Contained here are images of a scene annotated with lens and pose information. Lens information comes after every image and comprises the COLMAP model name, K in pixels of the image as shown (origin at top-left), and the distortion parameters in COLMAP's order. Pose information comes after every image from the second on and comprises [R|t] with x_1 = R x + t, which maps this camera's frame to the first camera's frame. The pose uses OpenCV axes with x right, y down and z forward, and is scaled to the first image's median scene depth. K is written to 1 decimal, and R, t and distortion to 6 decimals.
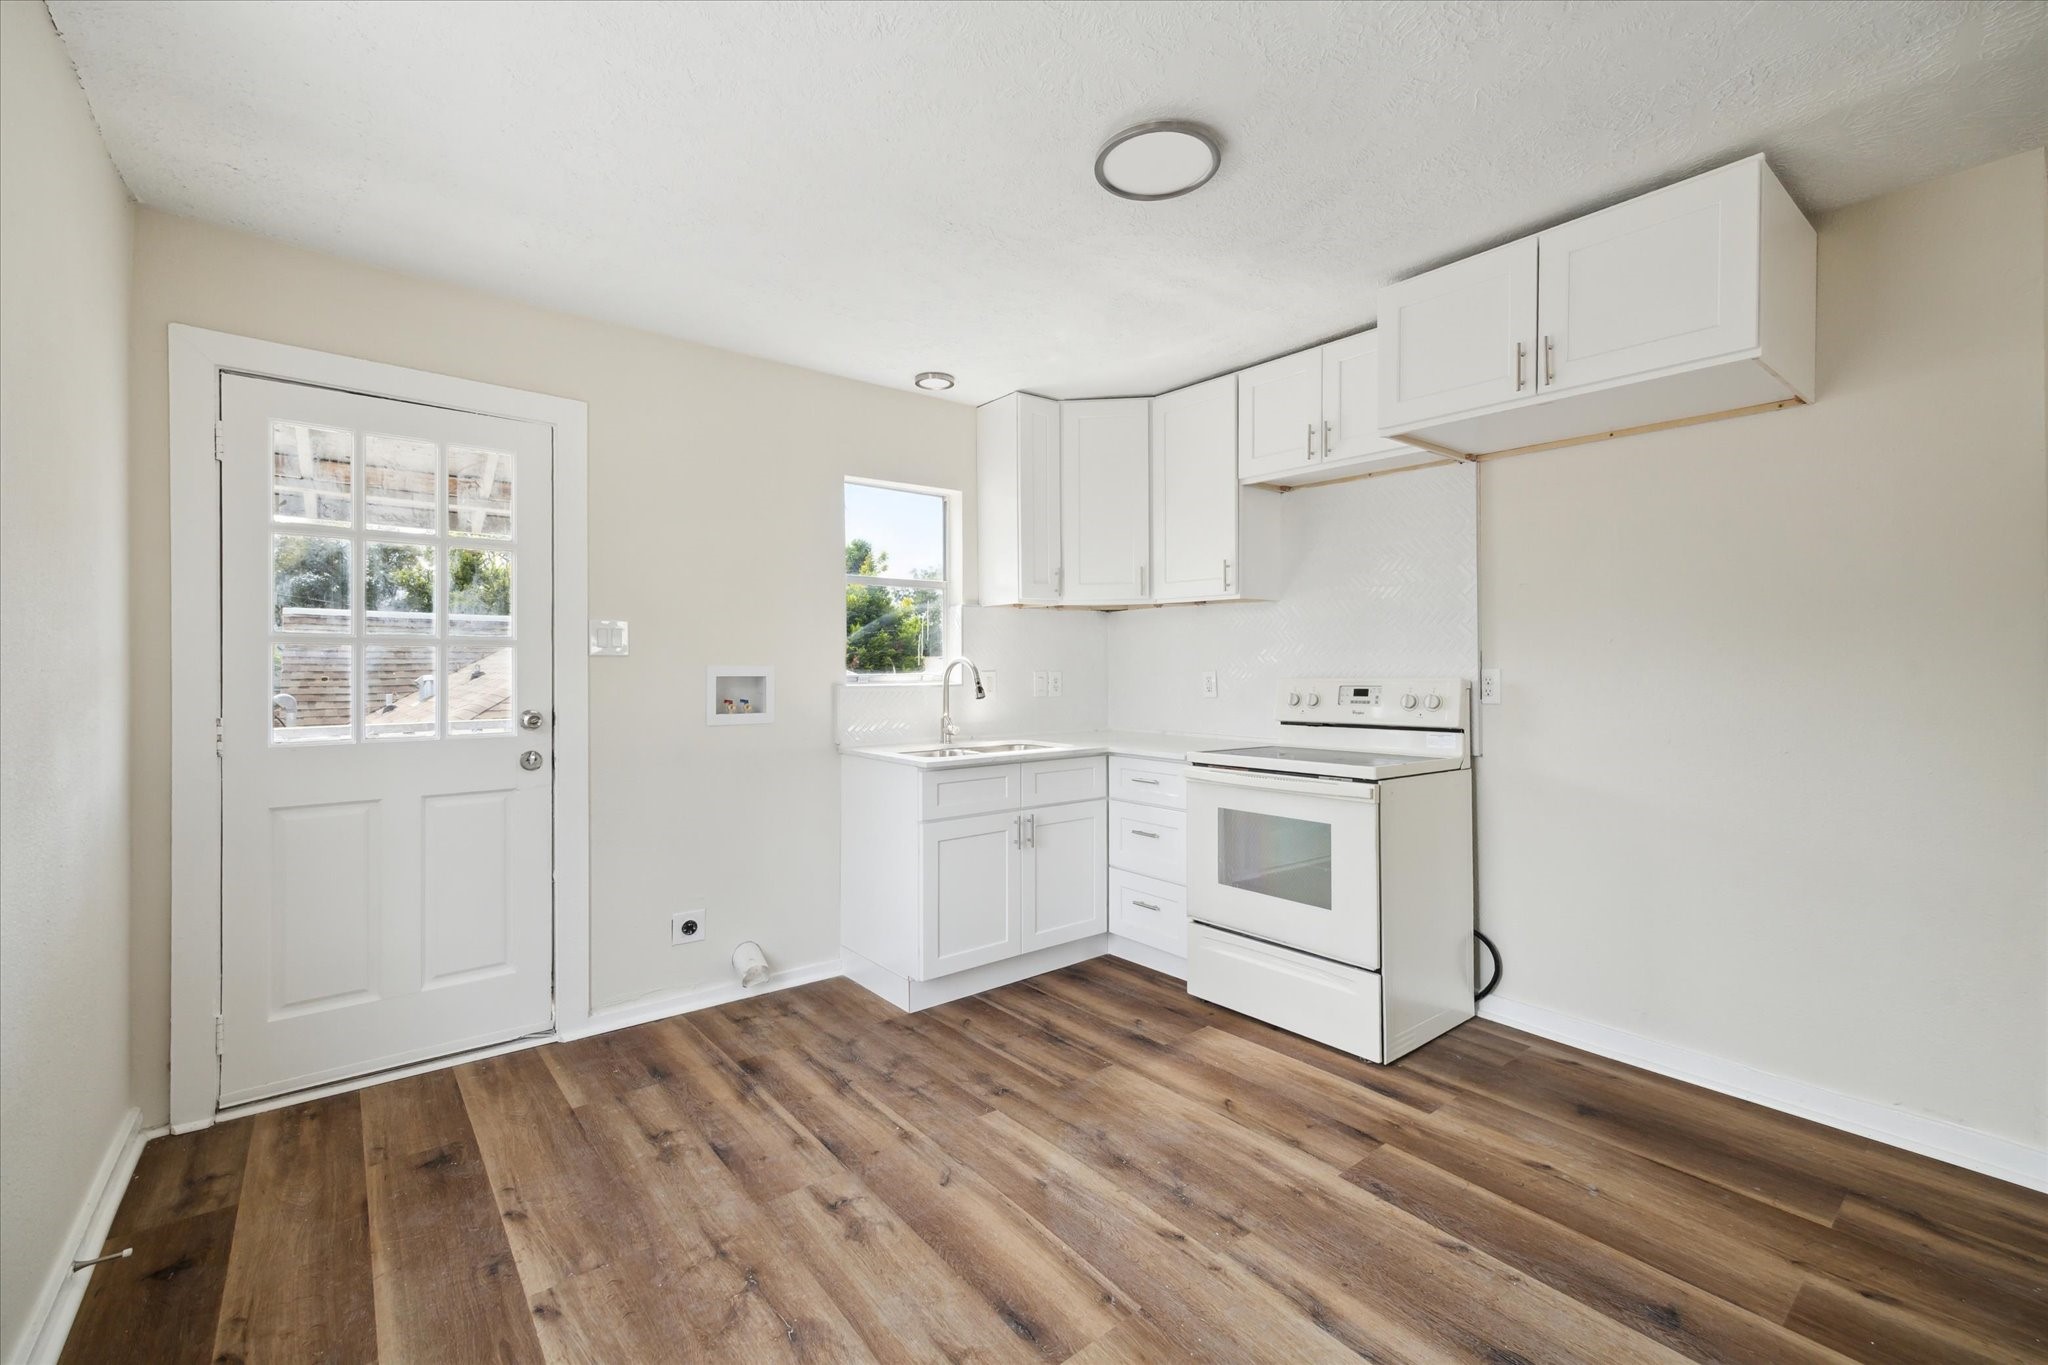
lens RADIAL K [[833.8, 0, 1009.6], [0, 833.8, 667.8], [0, 0, 1]] dist [0.001708, 0.000784]
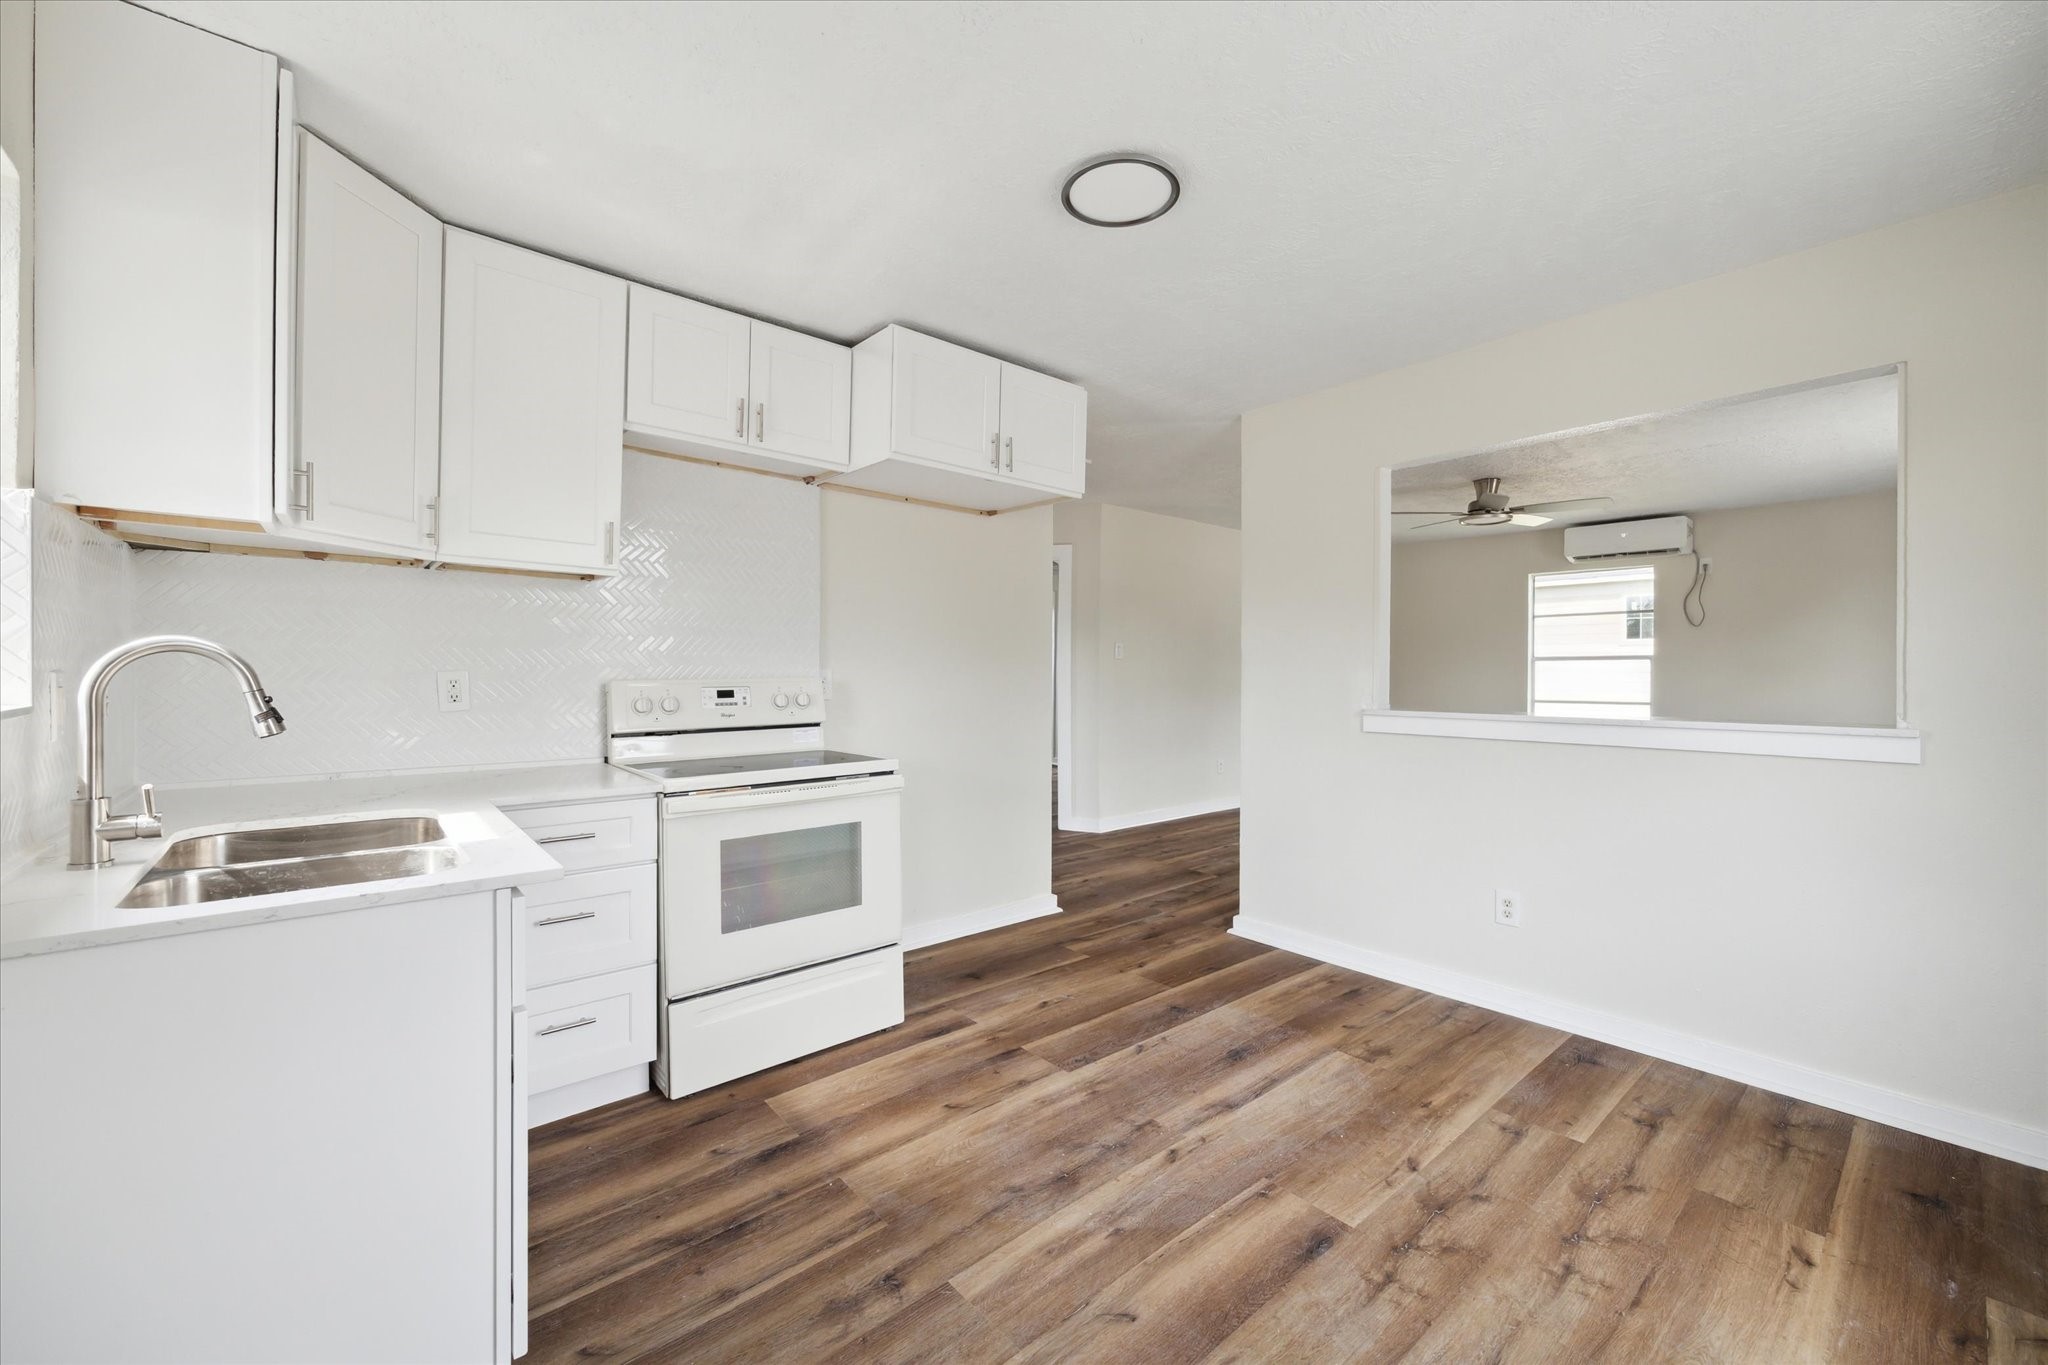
lens RADIAL K [[833.8, 0, 1009.6], [0, 833.8, 667.8], [0, 0, 1]] dist [0.001708, 0.000784]
pose [[-0.040825, 0.002869, 0.999162, -0.782189], [-0.007633, 0.999966, -0.003183, 0.000394], [-0.999137, -0.007756, -0.040802, 1.034105]]
